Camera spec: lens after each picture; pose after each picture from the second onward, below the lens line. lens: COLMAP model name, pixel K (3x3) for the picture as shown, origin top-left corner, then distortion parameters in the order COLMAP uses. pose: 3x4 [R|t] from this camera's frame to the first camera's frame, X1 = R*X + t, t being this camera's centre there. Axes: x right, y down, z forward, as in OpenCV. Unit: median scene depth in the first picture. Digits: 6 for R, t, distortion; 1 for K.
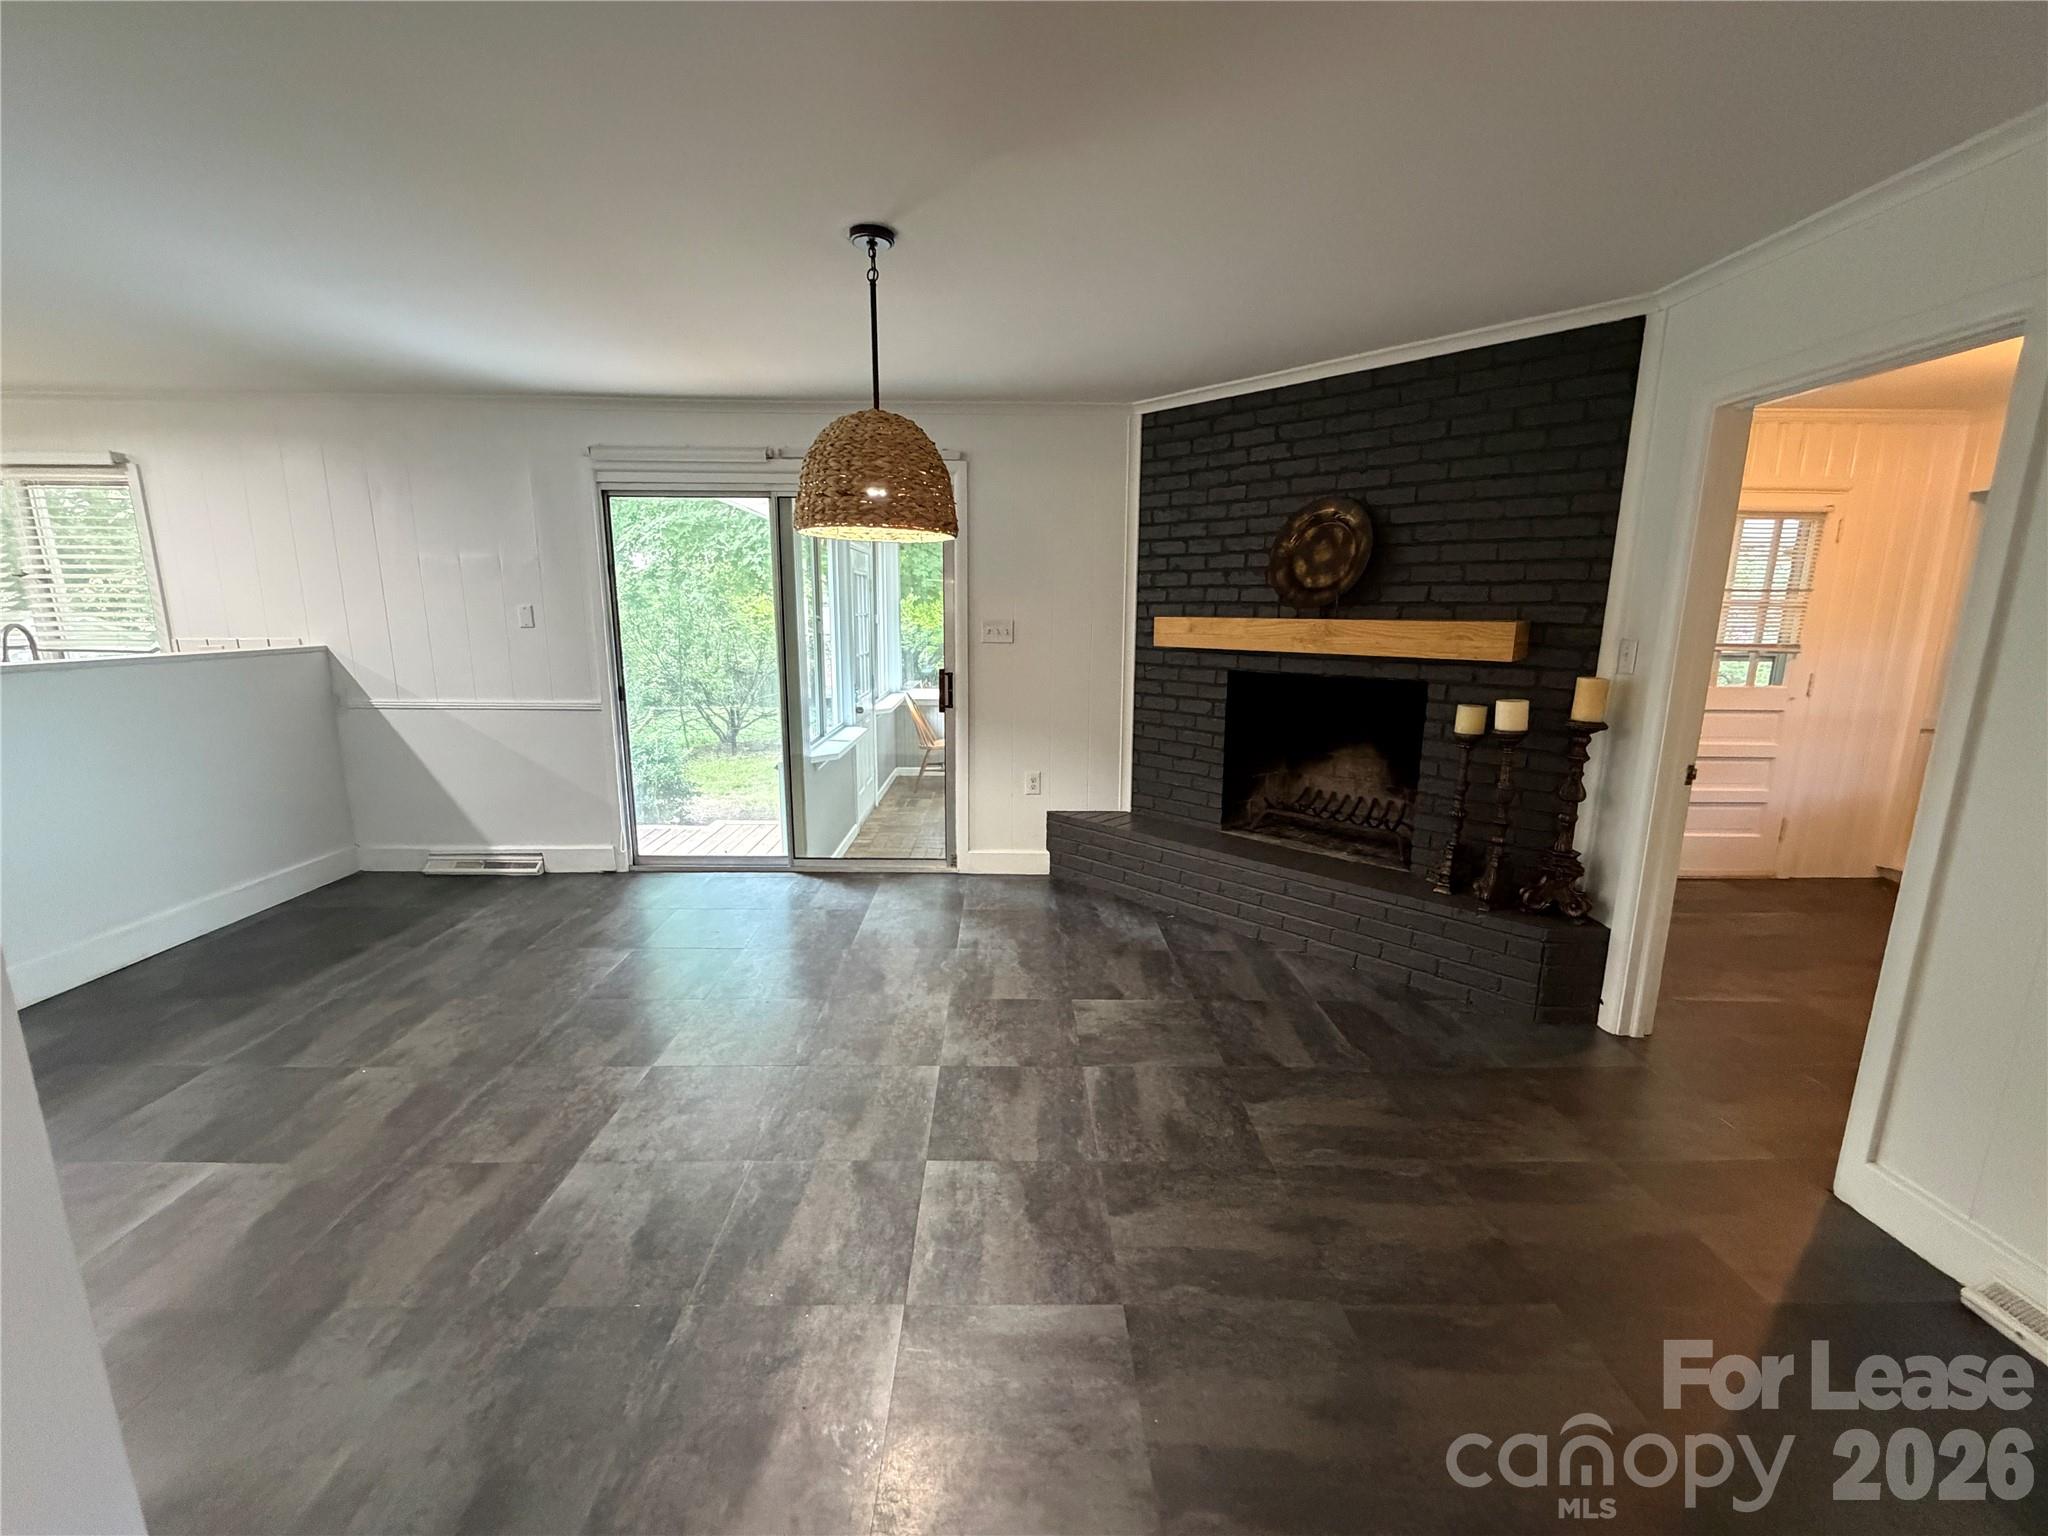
lens RADIAL K [[819.8, 0, 1016.8], [0, 819.8, 766.9], [0, 0, 1]] dist [-0.000252, -0.000033]
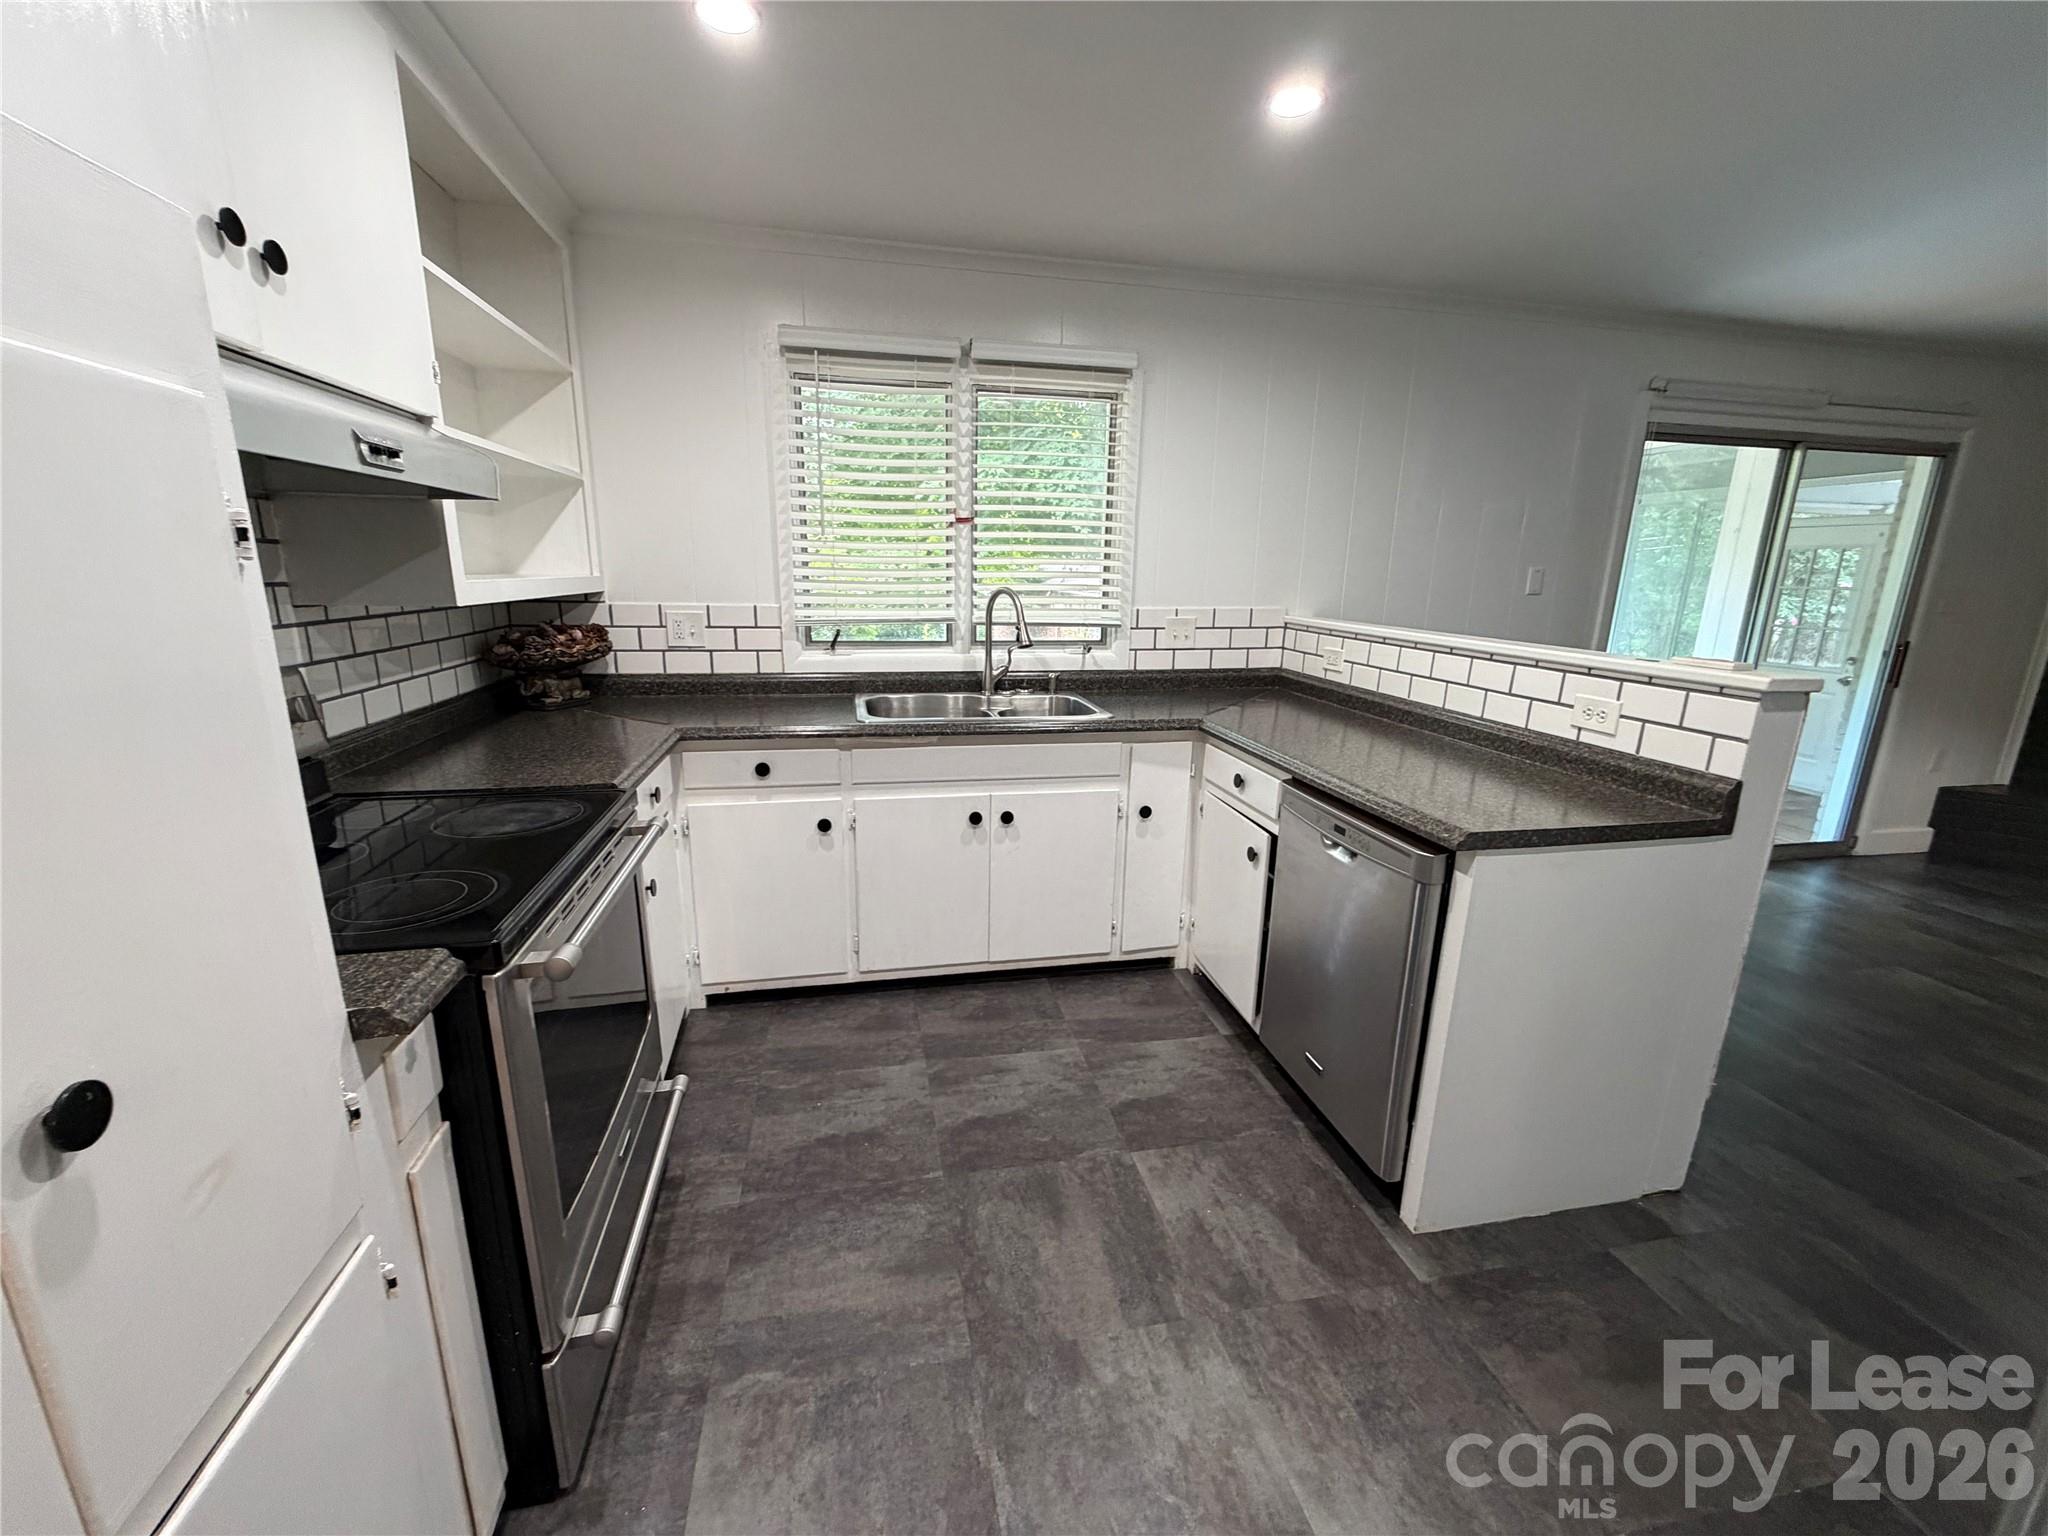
lens RADIAL K [[819.8, 0, 1016.8], [0, 819.8, 766.9], [0, 0, 1]] dist [-0.000252, -0.000033]
pose [[0.980636, -0.036409, 0.192428, -1.434983], [0.026542, 0.998209, 0.053609, -0.060117], [-0.194035, -0.047464, 0.979846, 0.306682]]
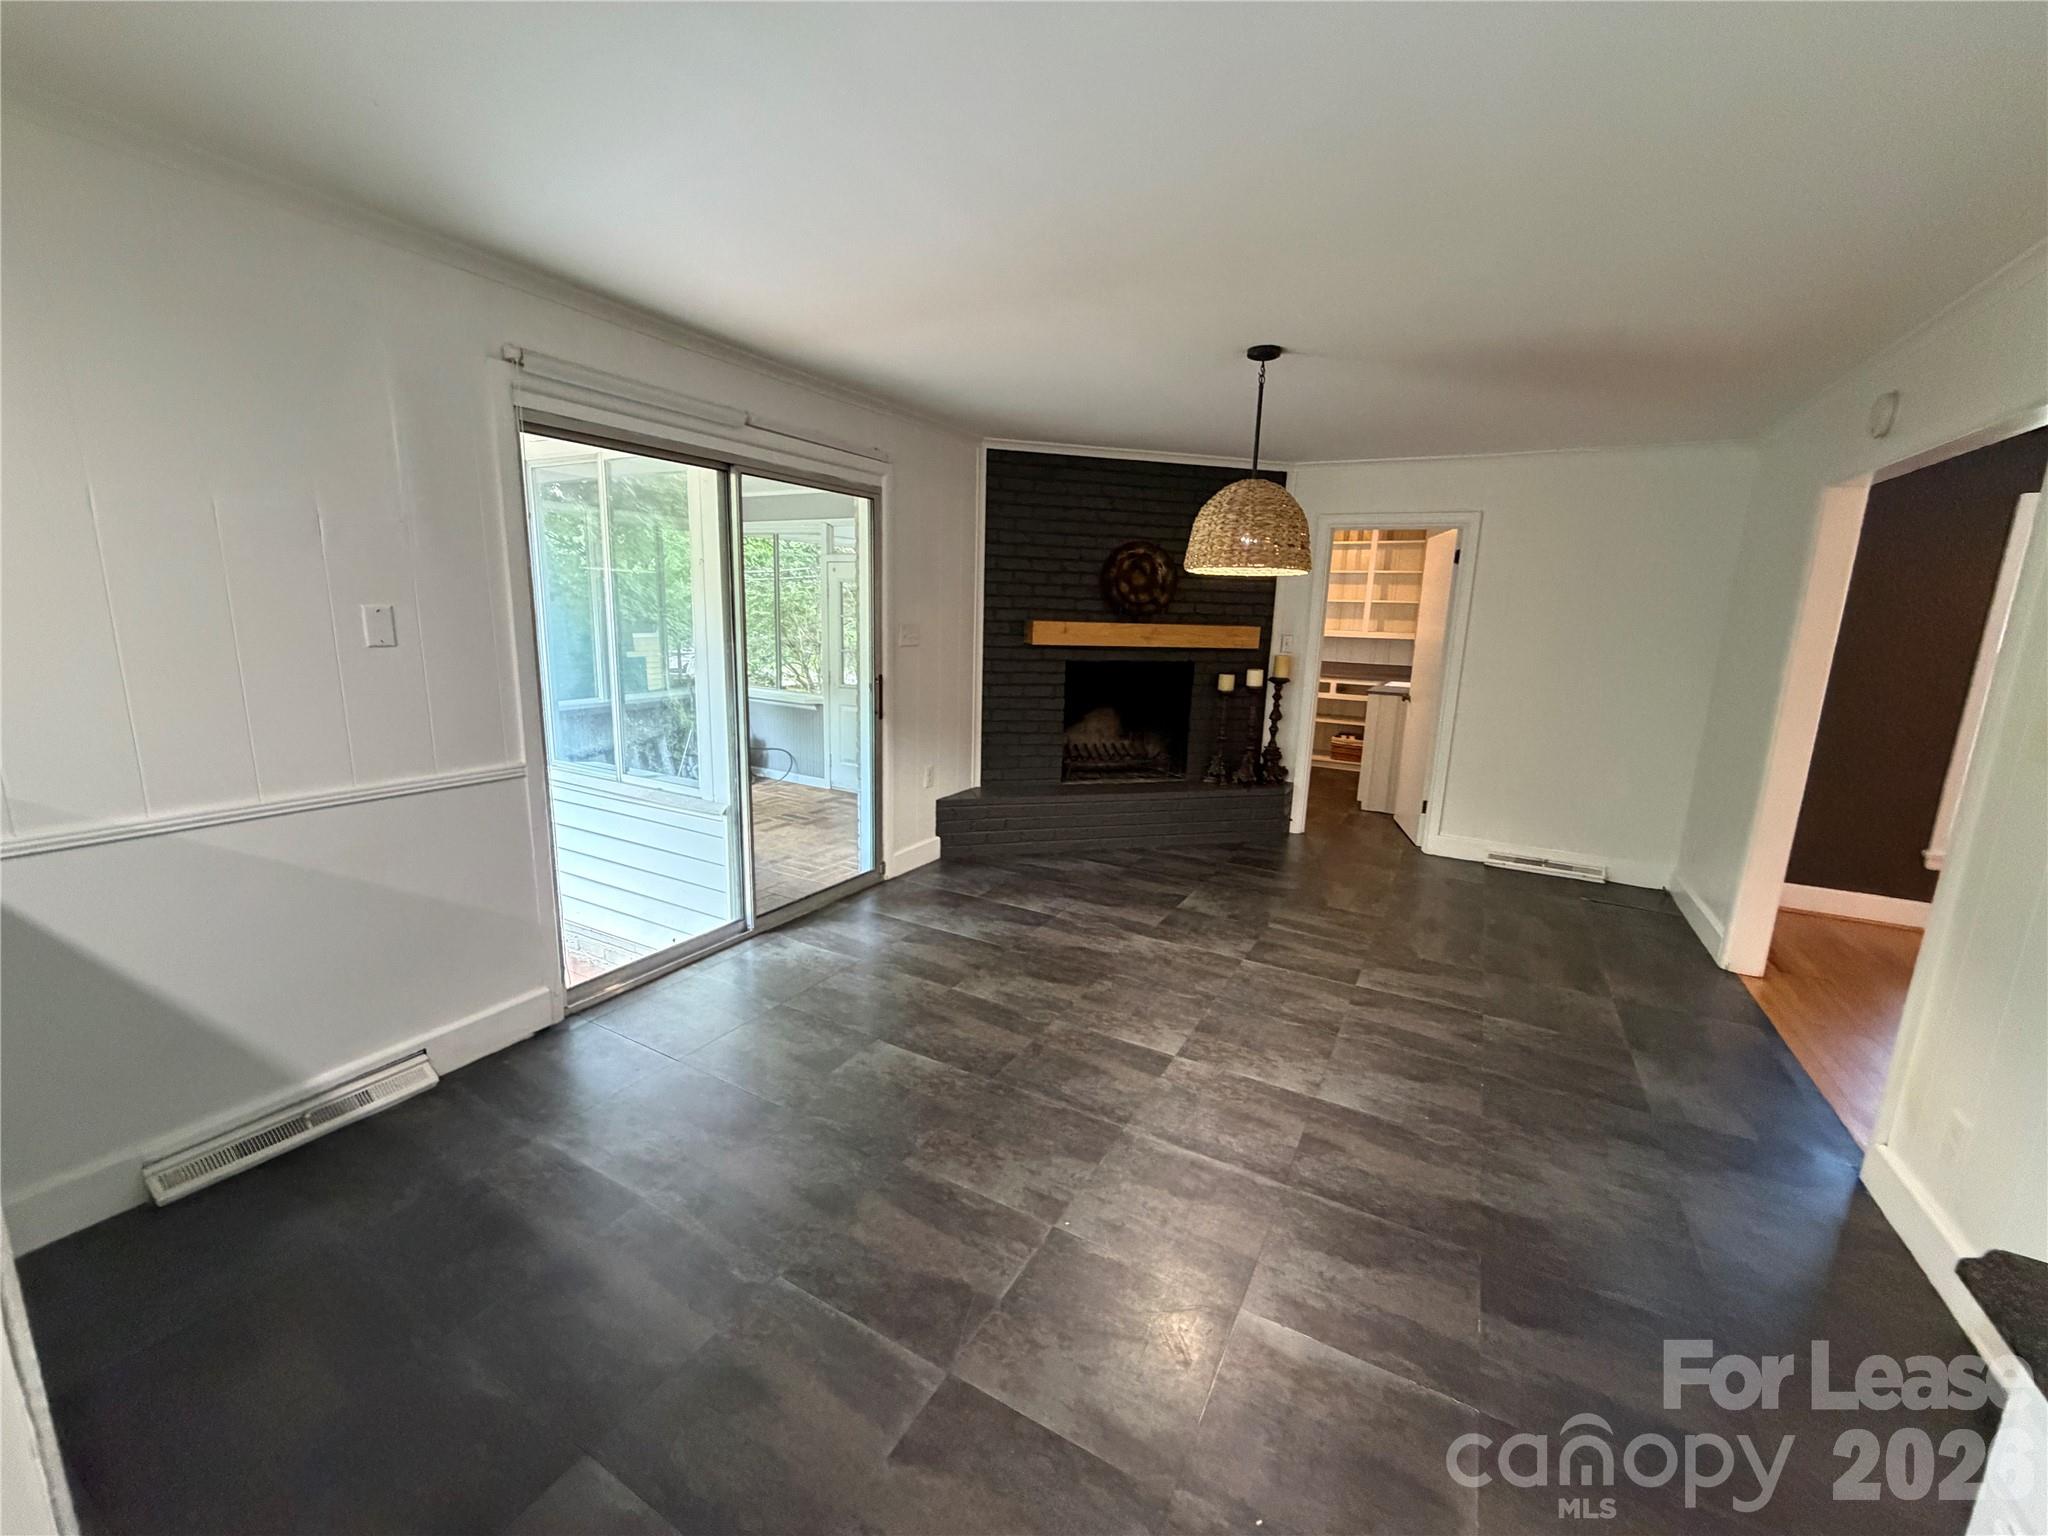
lens RADIAL K [[819.8, 0, 1016.8], [0, 819.8, 766.9], [0, 0, 1]] dist [-0.000252, -0.000033]
pose [[0.497107, -0.159150, 0.852969, -0.965913], [0.138807, 0.984961, 0.102882, -0.100184], [-0.856514, 0.067254, 0.511723, 0.416269]]
